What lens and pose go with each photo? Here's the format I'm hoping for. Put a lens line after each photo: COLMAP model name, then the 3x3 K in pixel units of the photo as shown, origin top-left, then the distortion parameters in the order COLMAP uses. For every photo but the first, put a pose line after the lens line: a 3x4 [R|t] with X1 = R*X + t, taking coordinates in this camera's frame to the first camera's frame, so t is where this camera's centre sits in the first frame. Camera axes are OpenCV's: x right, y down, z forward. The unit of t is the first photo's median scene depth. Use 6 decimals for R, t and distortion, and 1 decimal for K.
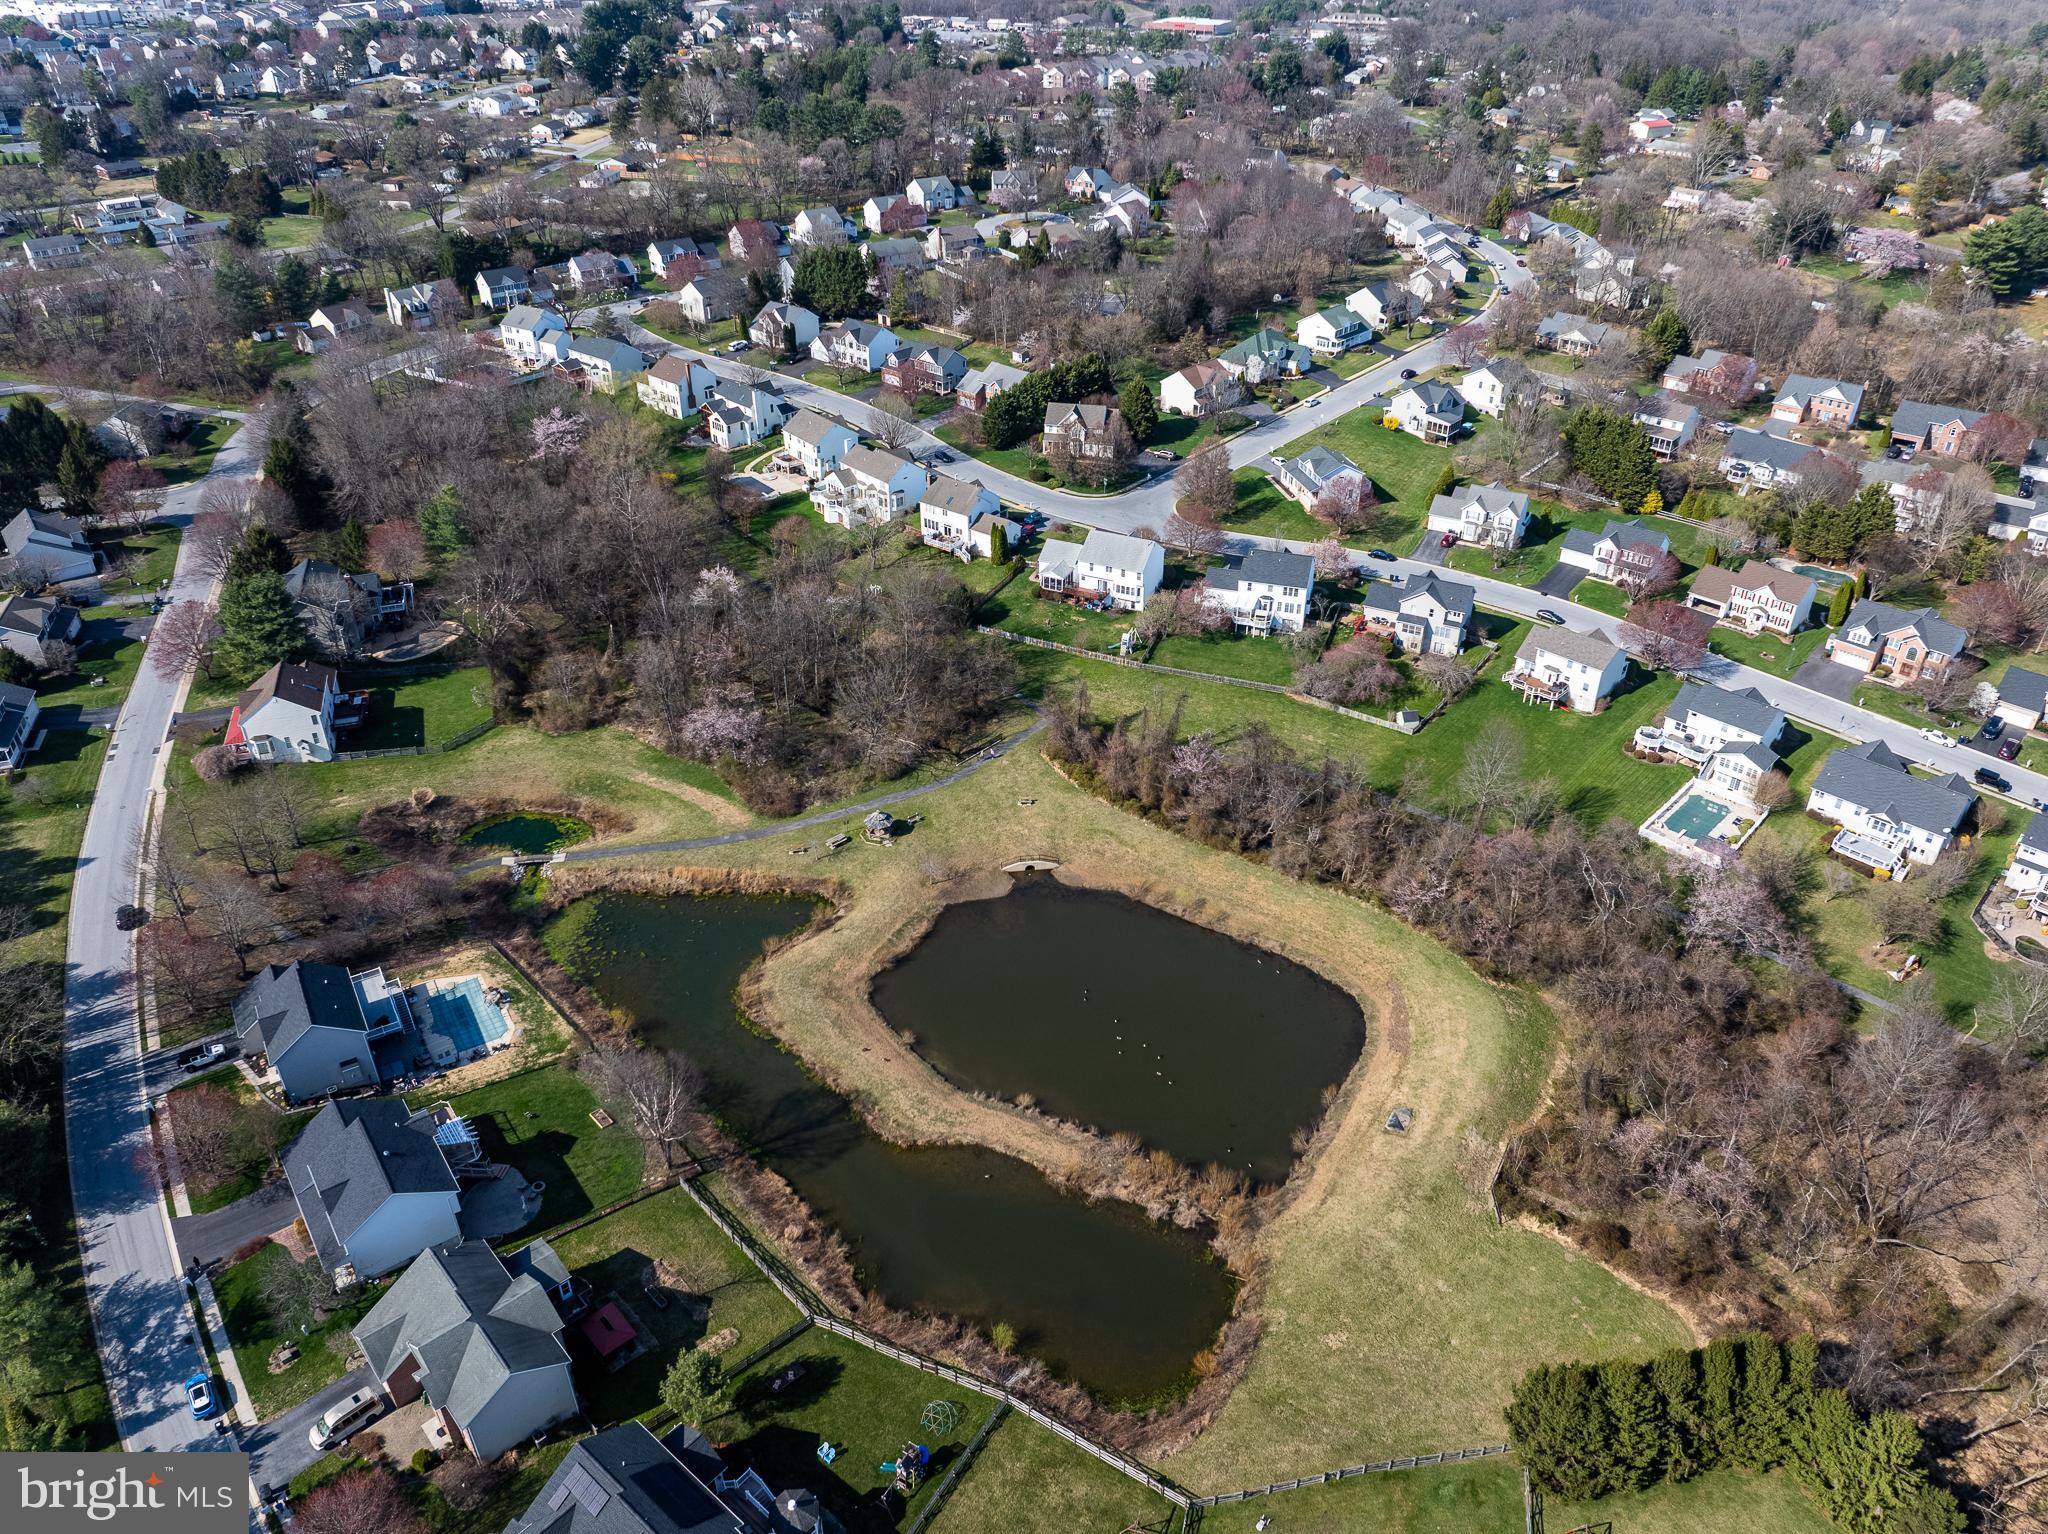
lens RADIAL K [[1424.2, 0, 1024.0], [0, 1424.2, 767.0], [0, 0, 1]] dist [-0.023518, -0.004908]
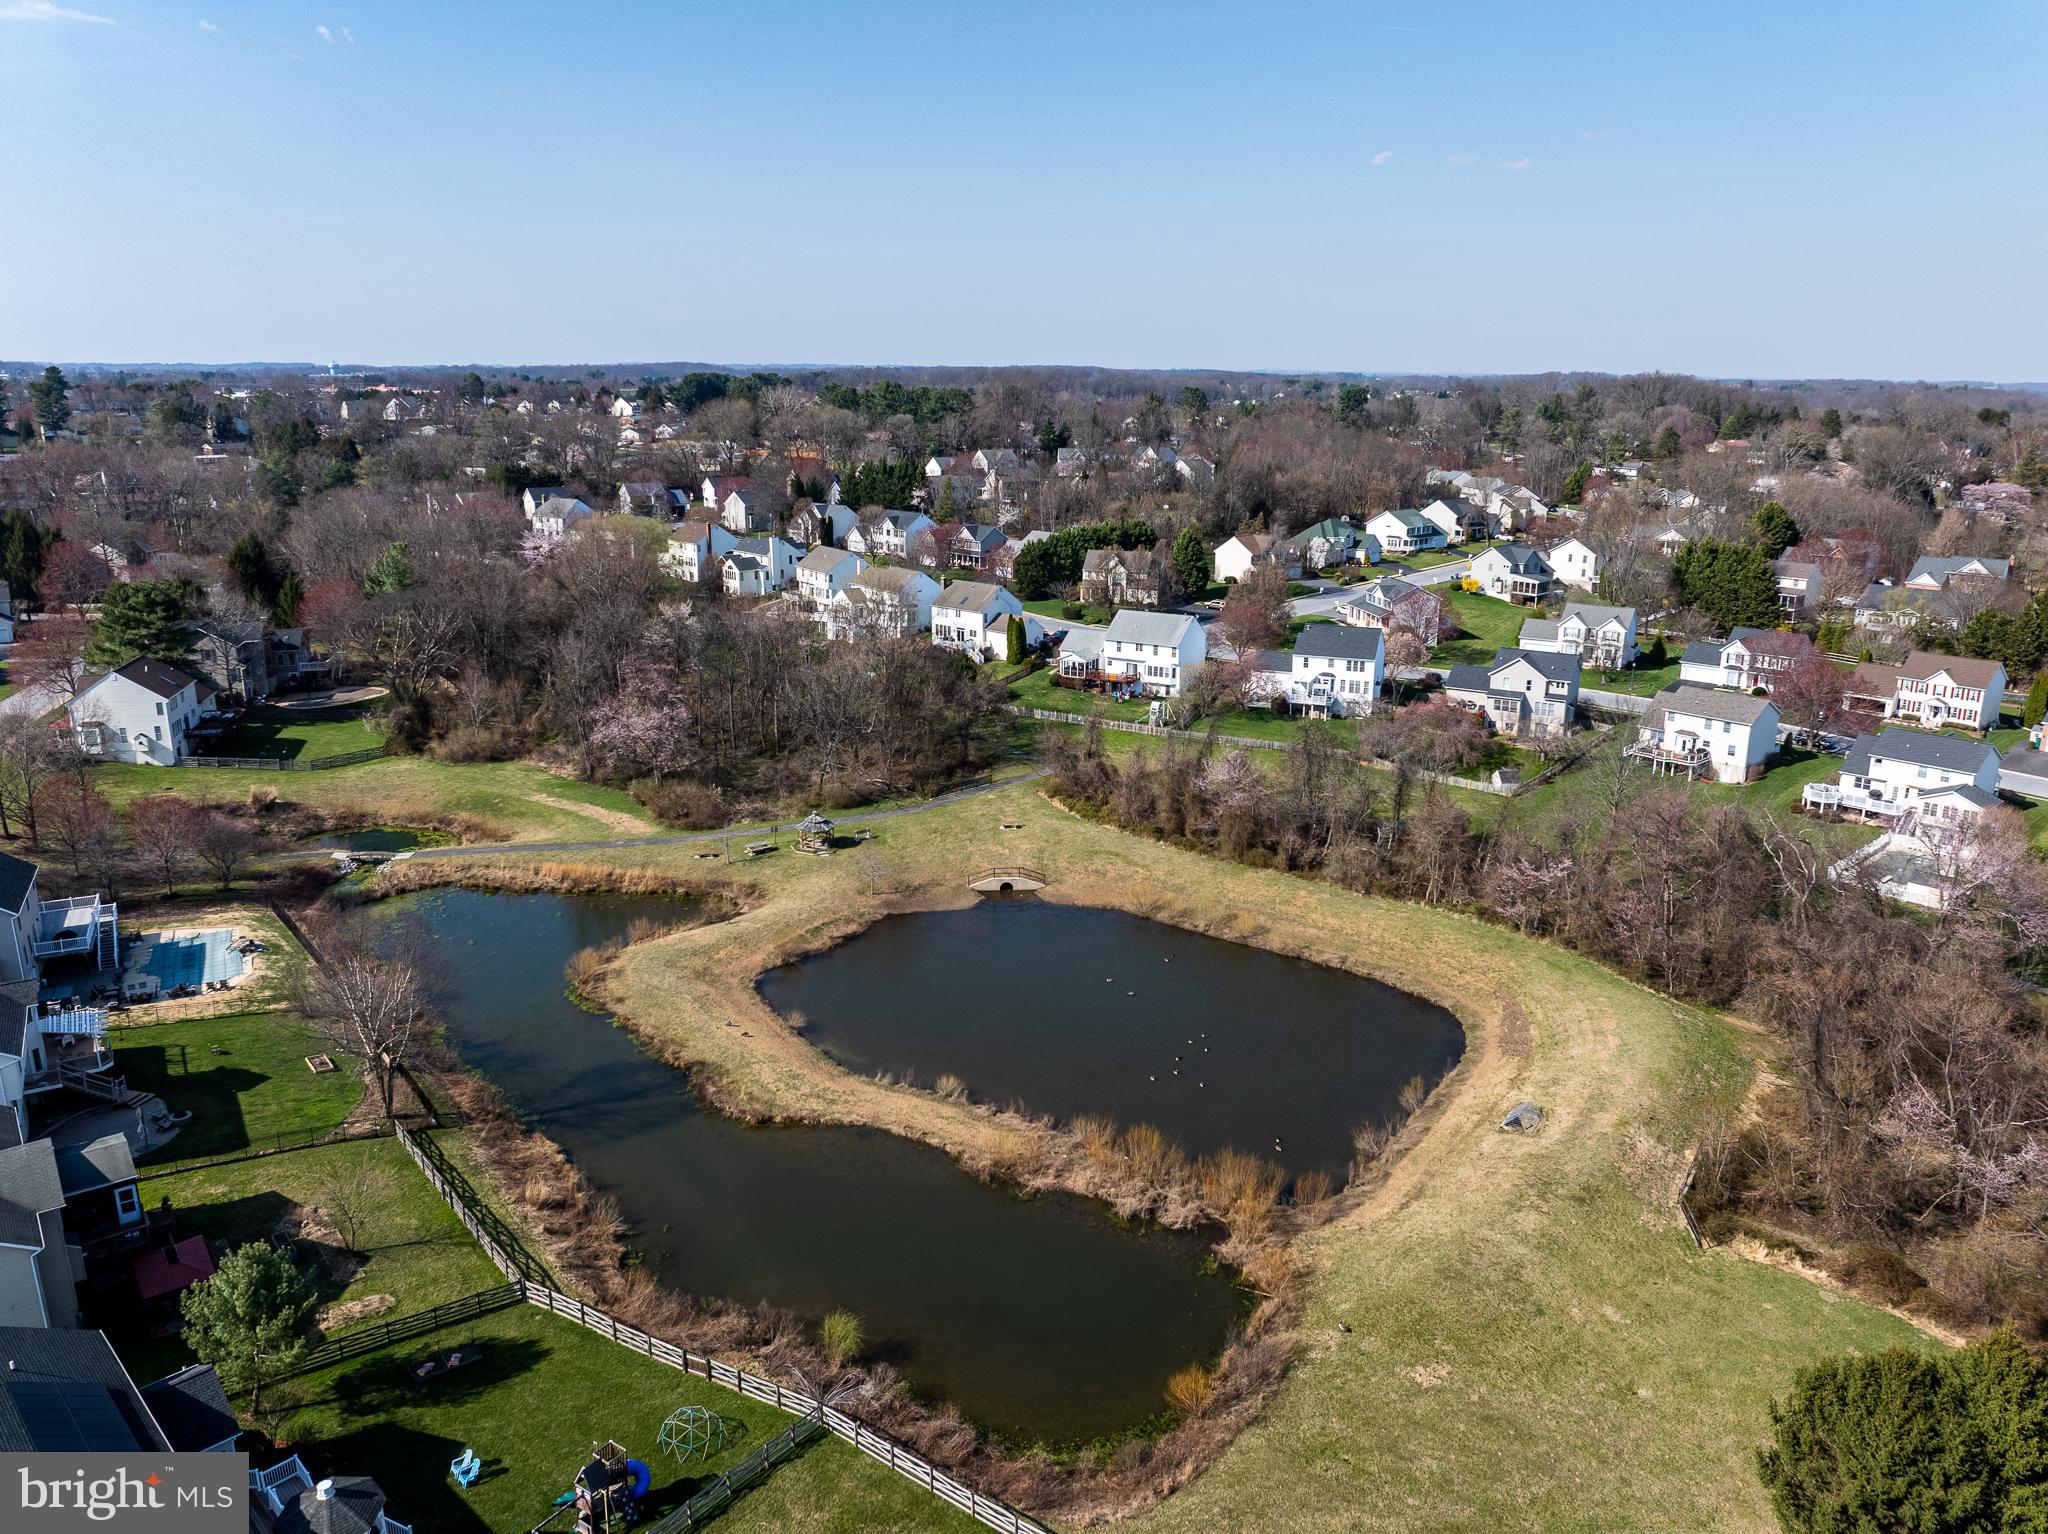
lens RADIAL K [[1437.7, 0, 1024.0], [0, 1437.7, 767.0], [0, 0, 1]] dist [-0.031205, -0.001837]
pose [[0.997773, 0.025179, -0.061770, 0.059355], [-0.041705, 0.958189, -0.283079, 0.226481], [0.052060, 0.285025, 0.957105, 0.254943]]
